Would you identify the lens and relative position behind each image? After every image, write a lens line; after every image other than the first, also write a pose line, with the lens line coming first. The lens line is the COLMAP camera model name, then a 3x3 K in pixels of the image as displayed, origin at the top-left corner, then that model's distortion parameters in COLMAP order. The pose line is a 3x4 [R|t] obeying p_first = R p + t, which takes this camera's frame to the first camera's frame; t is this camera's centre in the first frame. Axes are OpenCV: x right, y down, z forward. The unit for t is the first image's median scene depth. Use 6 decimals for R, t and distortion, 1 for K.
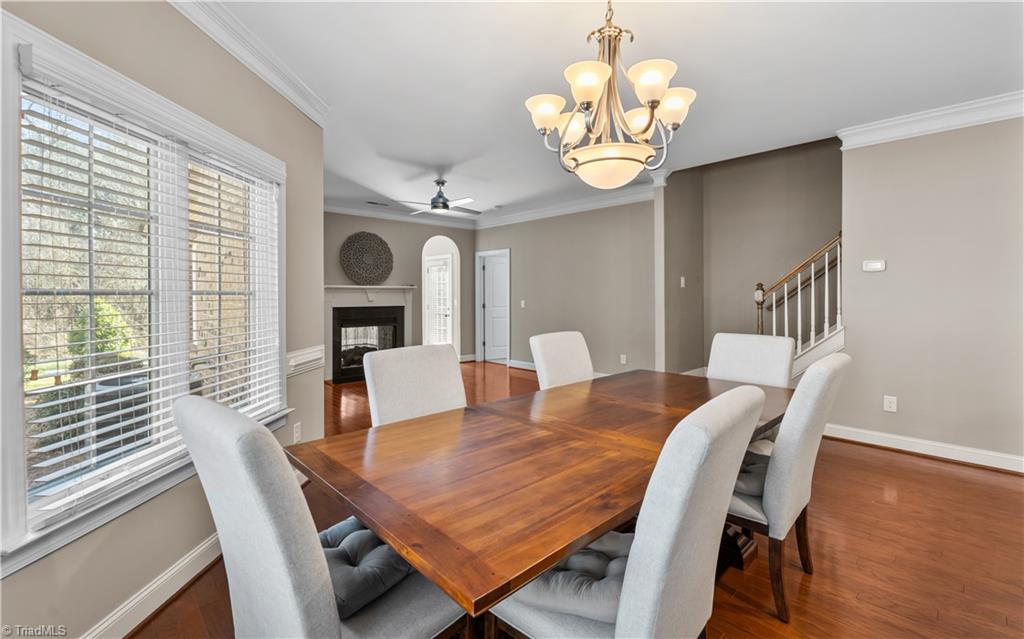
lens RADIAL K [[457.6, 0, 509.9], [0, 457.6, 297.6], [0, 0, 1]] dist [-0.002106, -0.000233]
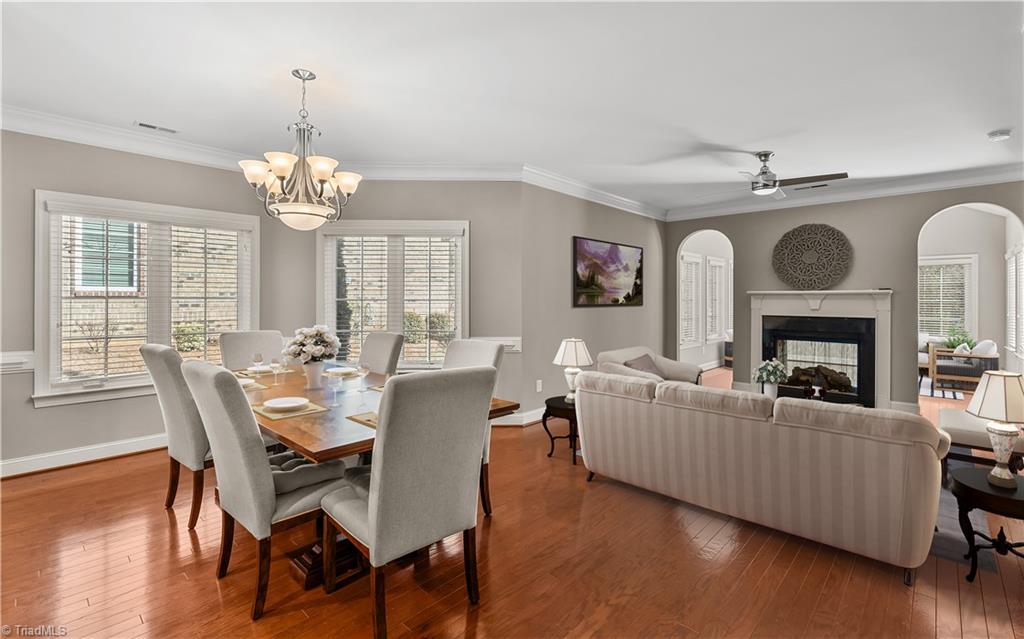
lens RADIAL K [[457.6, 0, 509.9], [0, 457.6, 297.6], [0, 0, 1]] dist [-0.002106, -0.000233]
pose [[0.057777, -0.002982, -0.998325, 0.443507], [-0.010288, 0.999941, -0.003583, -0.005033], [0.998276, 0.010478, 0.057743, 0.408683]]
